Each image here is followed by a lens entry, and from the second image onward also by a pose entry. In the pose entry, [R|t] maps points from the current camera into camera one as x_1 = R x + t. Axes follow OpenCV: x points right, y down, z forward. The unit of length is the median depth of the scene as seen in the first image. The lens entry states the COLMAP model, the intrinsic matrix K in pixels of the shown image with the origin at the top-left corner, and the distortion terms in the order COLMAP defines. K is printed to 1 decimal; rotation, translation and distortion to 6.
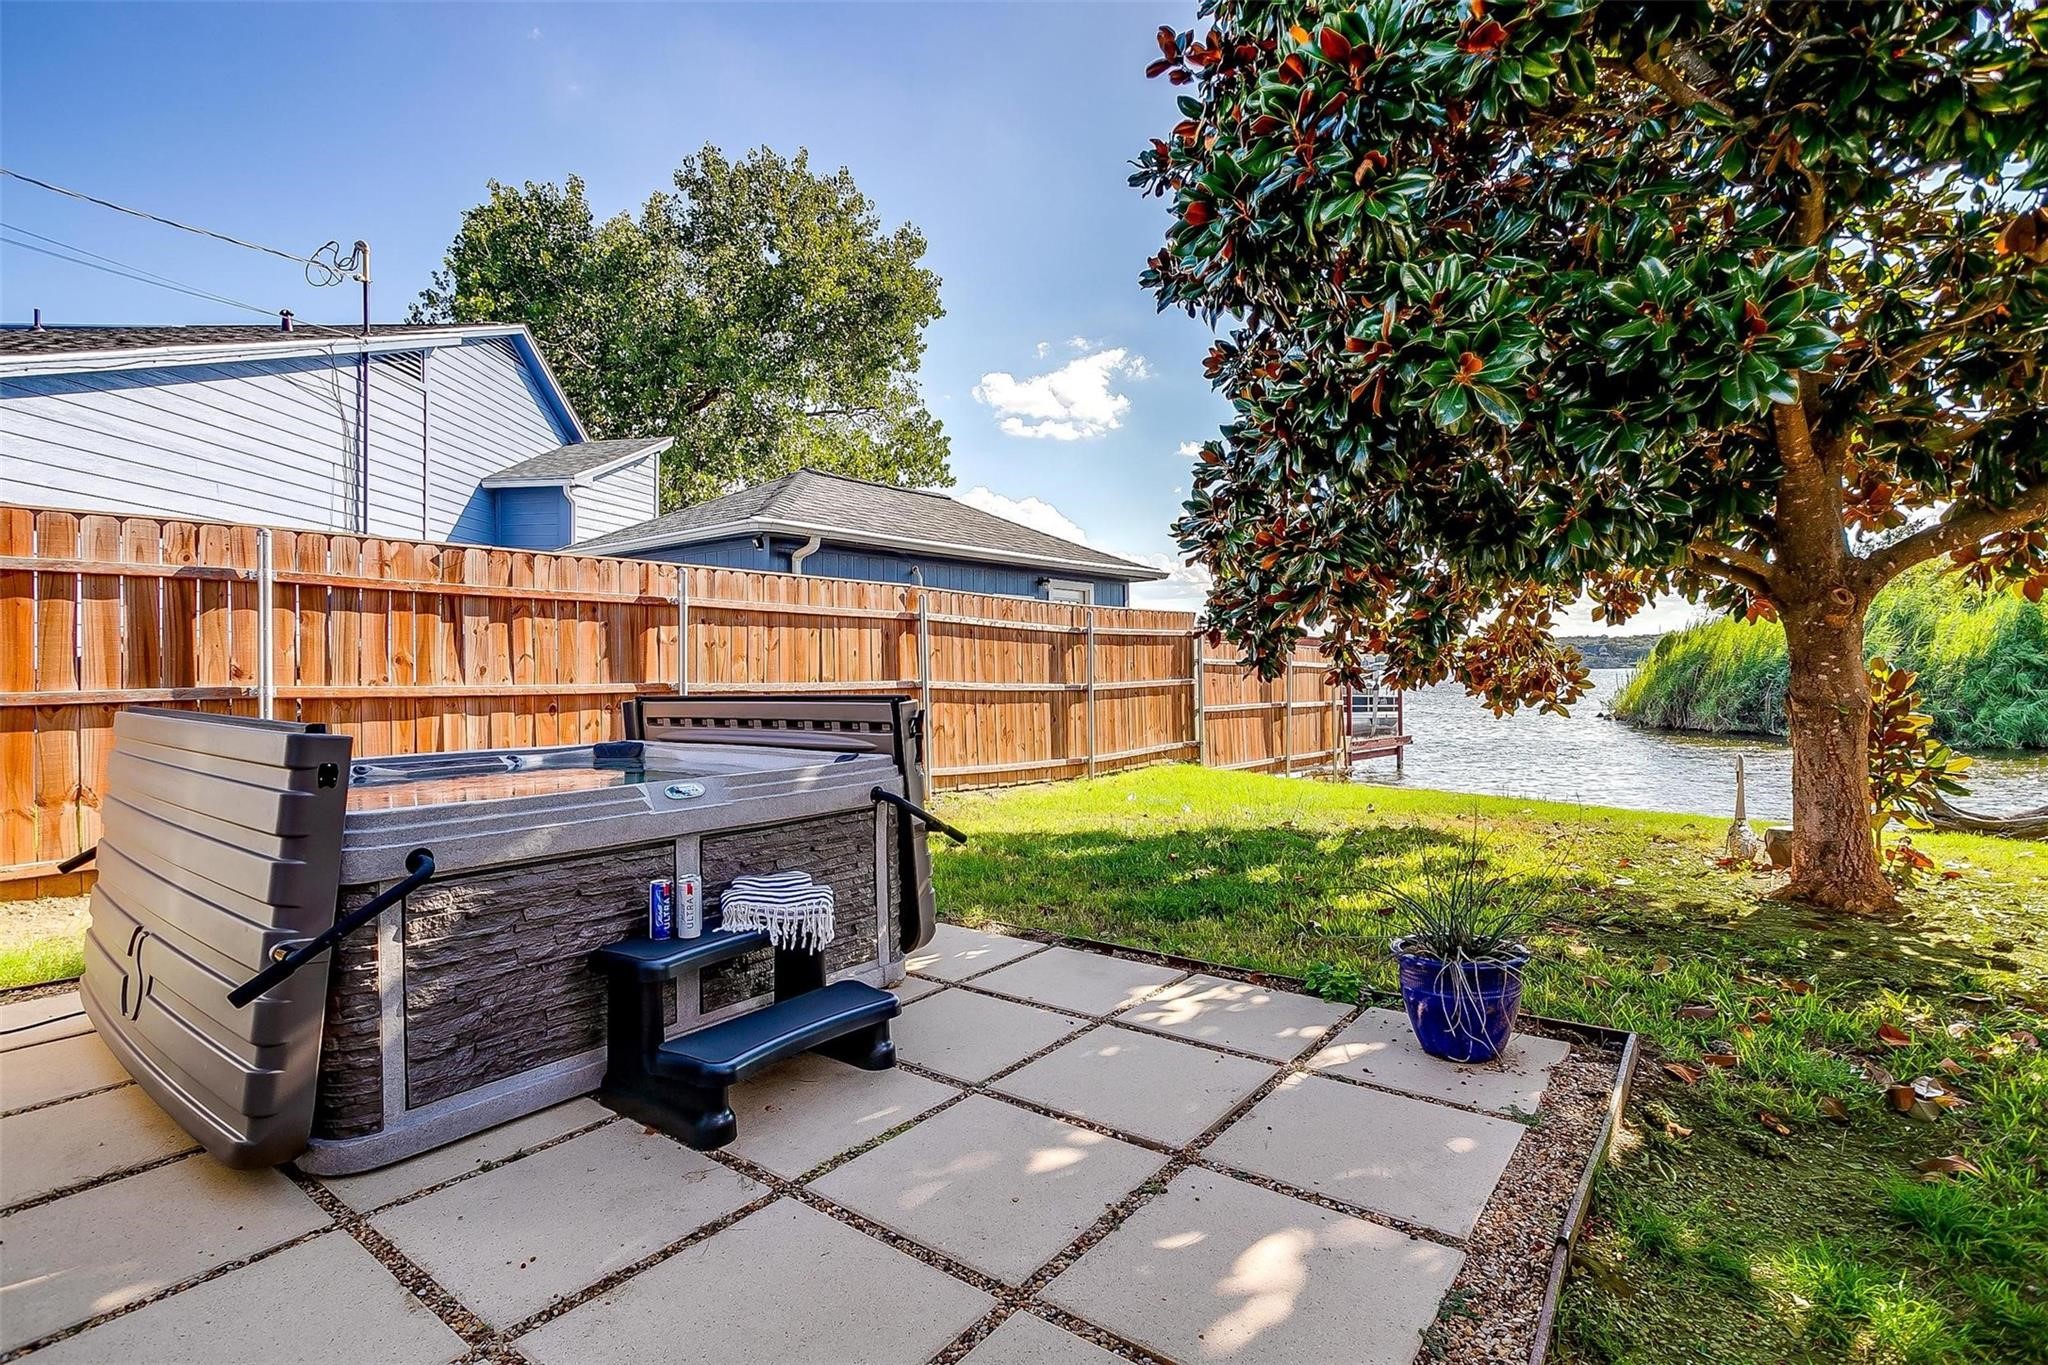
lens RADIAL K [[996.8, 0, 1021.2], [0, 996.8, 682.1], [0, 0, 1]] dist [-0.068426, 0.037634]
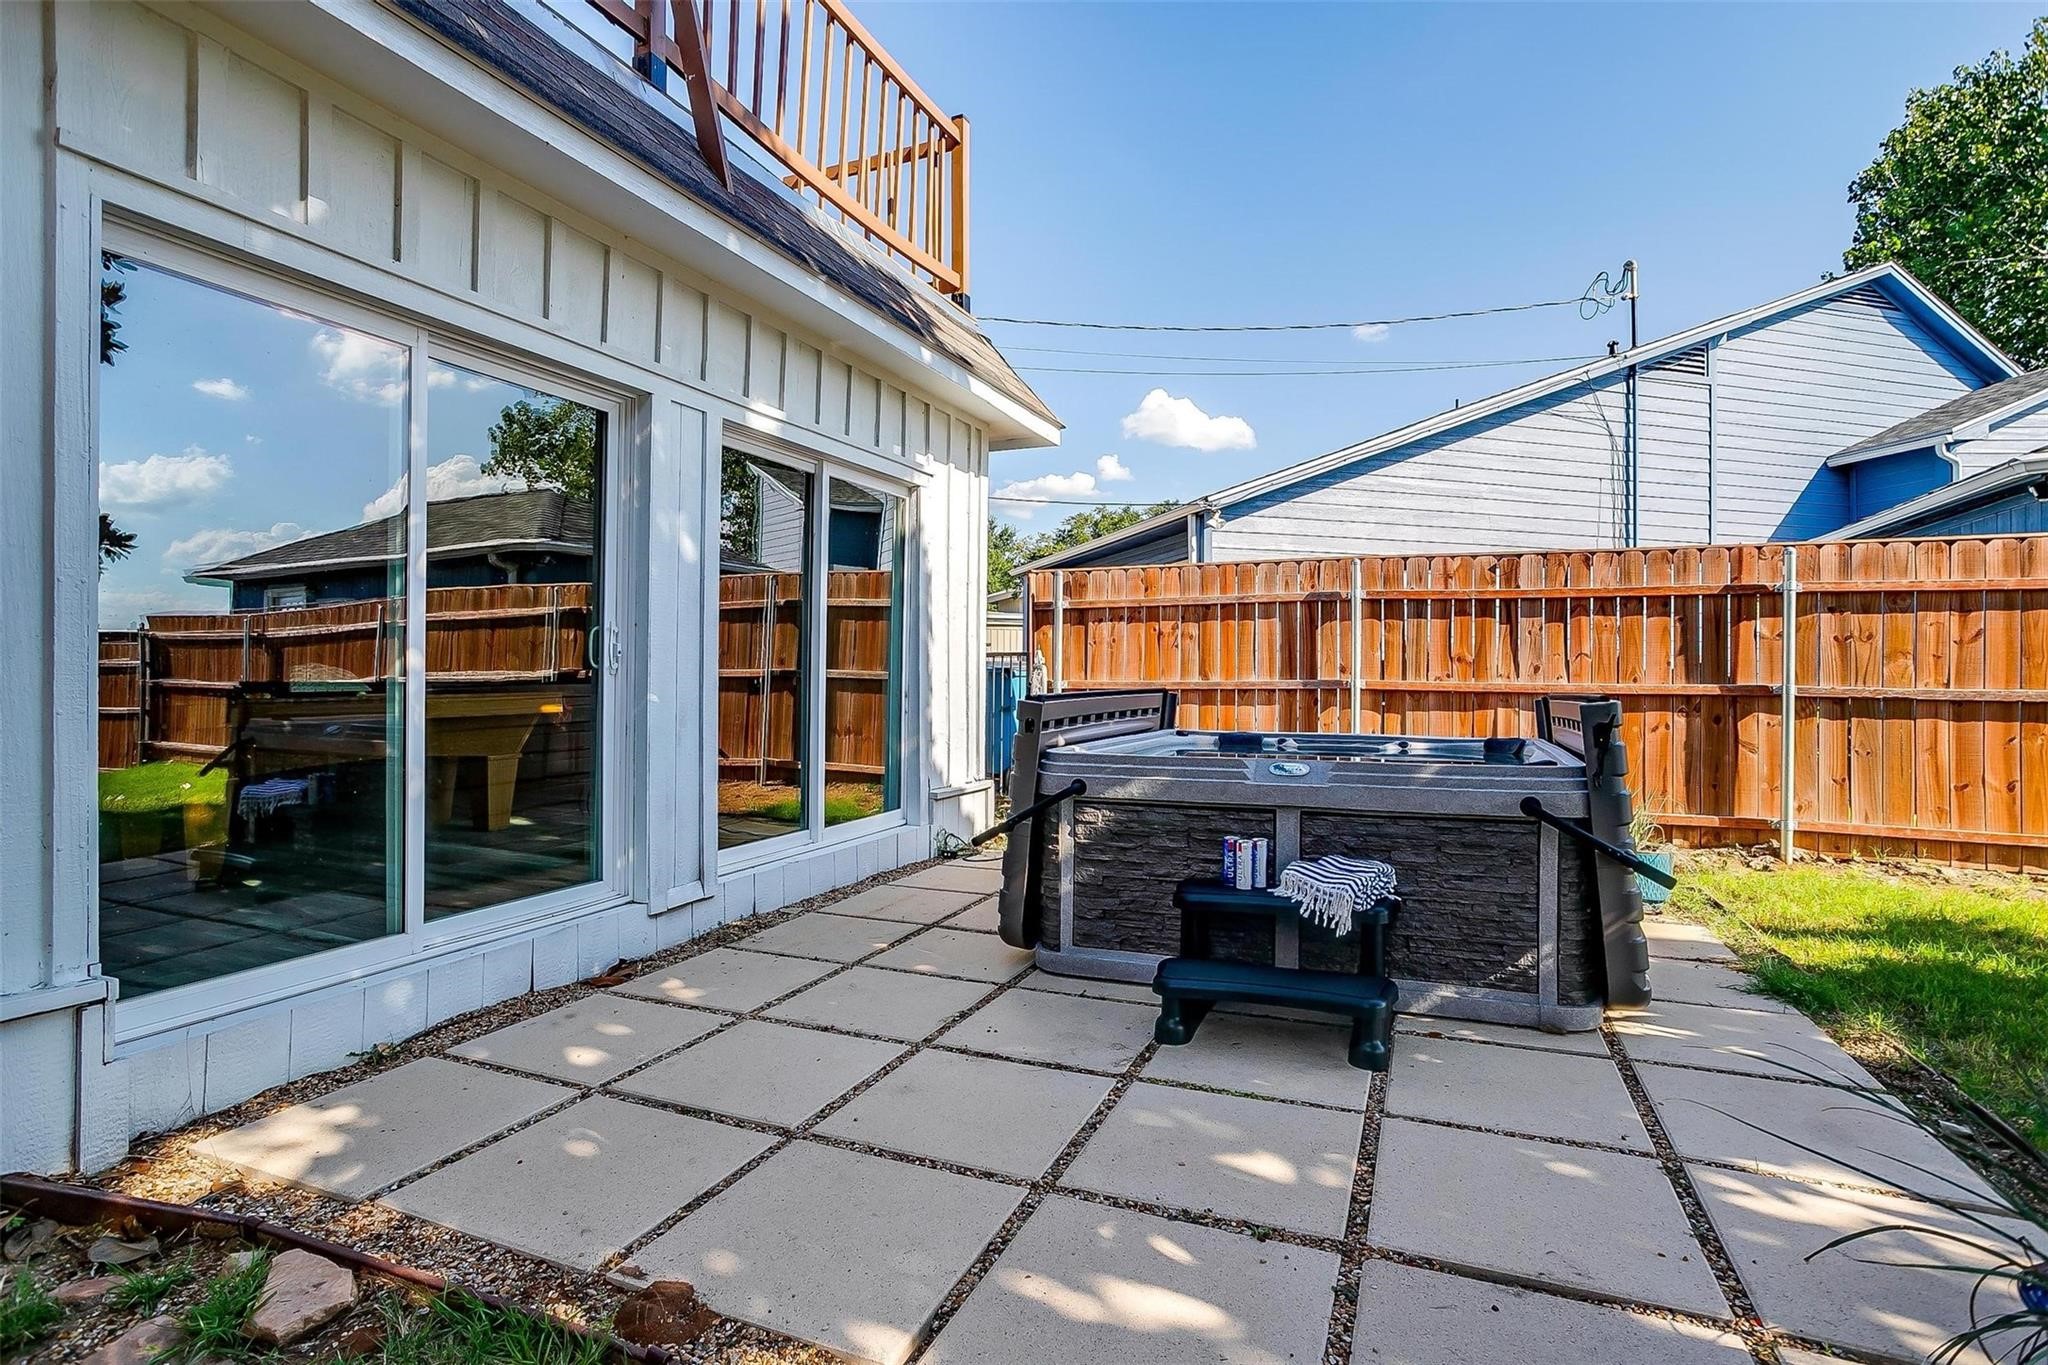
lens RADIAL K [[996.8, 0, 1021.2], [0, 996.8, 682.1], [0, 0, 1]] dist [-0.068426, 0.037634]
pose [[0.249260, 0.015633, -0.968310, 0.401534], [-0.017382, 0.999781, 0.011666, 0.000162], [0.968281, 0.013924, 0.249477, 0.233536]]
